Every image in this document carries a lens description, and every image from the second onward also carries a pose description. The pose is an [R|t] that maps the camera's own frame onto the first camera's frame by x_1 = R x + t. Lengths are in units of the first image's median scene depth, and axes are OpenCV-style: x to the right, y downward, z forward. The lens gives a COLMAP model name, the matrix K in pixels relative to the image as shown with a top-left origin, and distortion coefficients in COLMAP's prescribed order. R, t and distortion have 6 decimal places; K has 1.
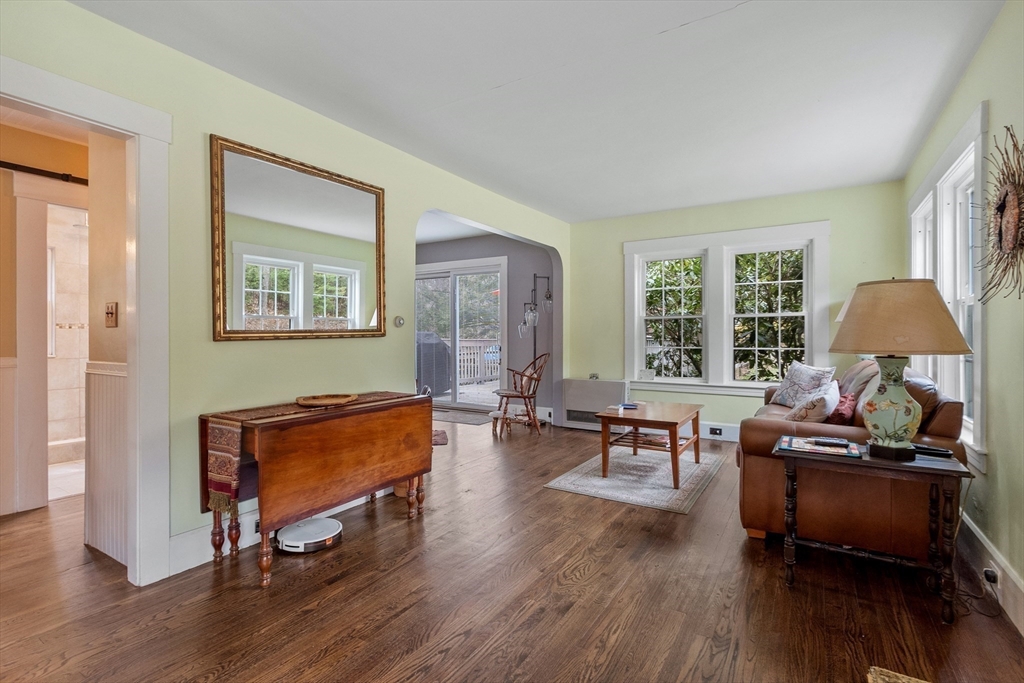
lens RADIAL K [[448.9, 0, 512.0], [0, 448.9, 341.5], [0, 0, 1]] dist [0.003098, 0.000197]
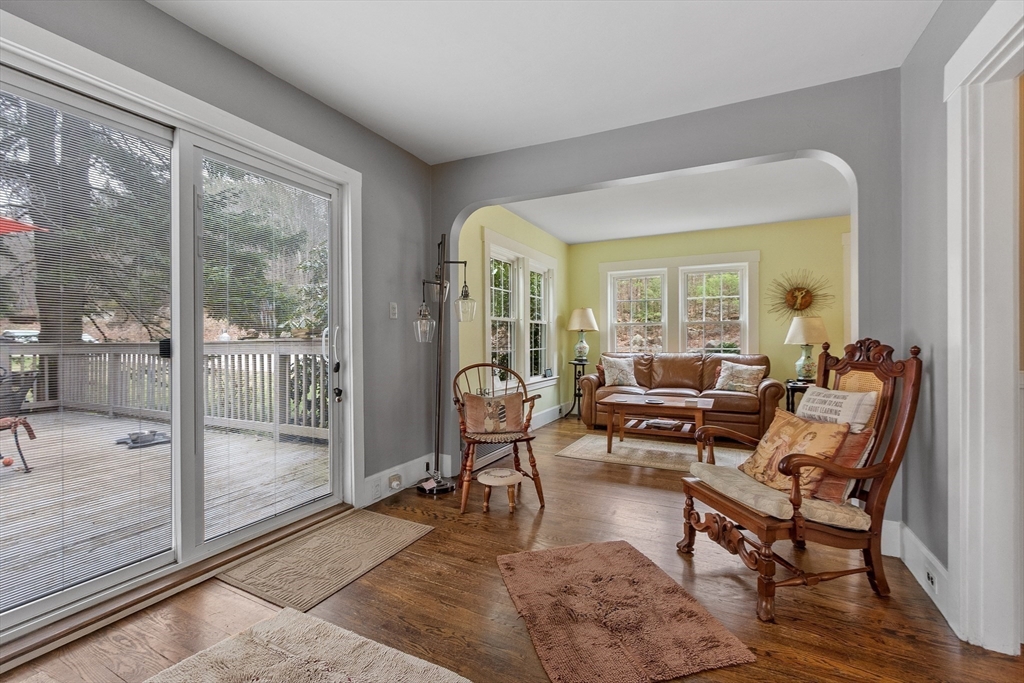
lens RADIAL K [[448.9, 0, 512.0], [0, 448.9, 341.5], [0, 0, 1]] dist [0.003098, 0.000197]
pose [[-0.118625, 0.002042, 0.992937, -0.521323], [0.011251, 0.999936, -0.000712, -0.008497], [-0.992875, 0.011087, -0.118641, 0.958979]]
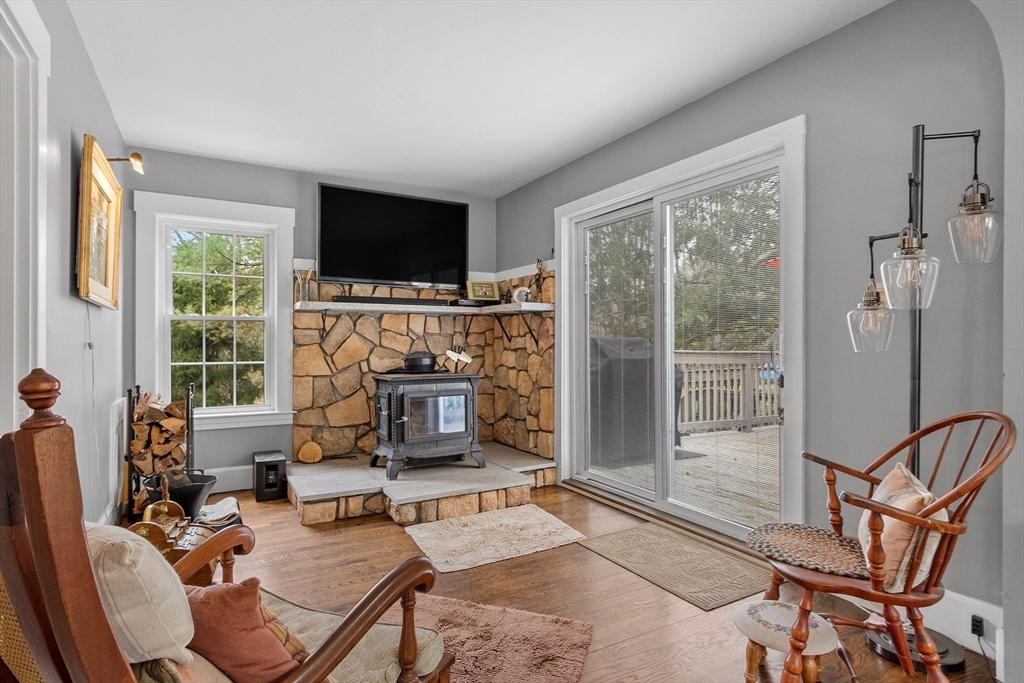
lens RADIAL K [[548.7, 0, 497.4], [0, 548.7, 343.9], [0, 0, 1]] dist [0.001296, 0.000360]
pose [[0.872230, -0.000827, -0.489096, -0.009934], [-0.006637, 0.999886, -0.013527, -0.007626], [0.489052, 0.015044, 0.872125, 0.568405]]
